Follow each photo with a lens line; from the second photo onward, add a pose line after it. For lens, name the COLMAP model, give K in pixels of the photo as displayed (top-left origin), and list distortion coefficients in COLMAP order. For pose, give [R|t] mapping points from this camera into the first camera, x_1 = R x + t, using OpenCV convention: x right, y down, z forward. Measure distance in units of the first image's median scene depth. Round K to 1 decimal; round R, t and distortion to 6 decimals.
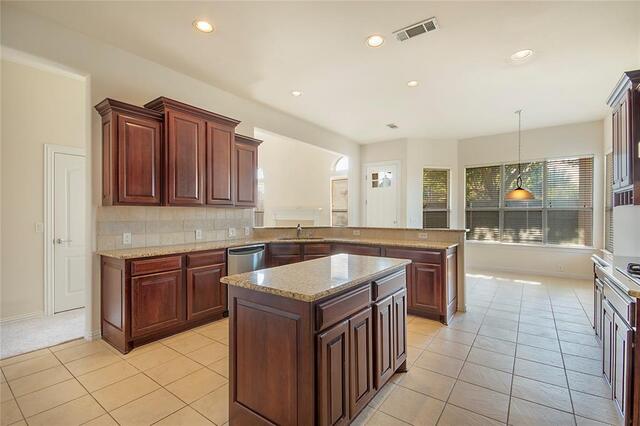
lens RADIAL K [[287.6, 0, 322.0], [0, 287.6, 216.0], [0, 0, 1]] dist [0.000156, 0.000031]
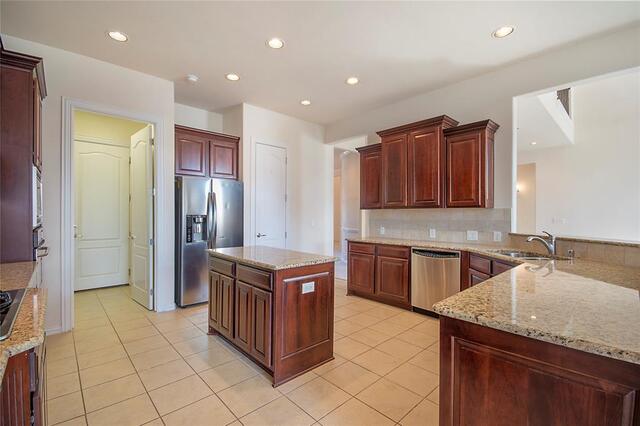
lens RADIAL K [[287.6, 0, 321.7], [0, 287.6, 216.0], [0, 0, 1]] dist [0.000156, 0.000031]
pose [[-0.180490, 0.006877, -0.983553, 0.711671], [-0.004935, 0.999957, 0.007898, -0.007499], [0.983564, 0.006280, -0.180448, 0.801222]]
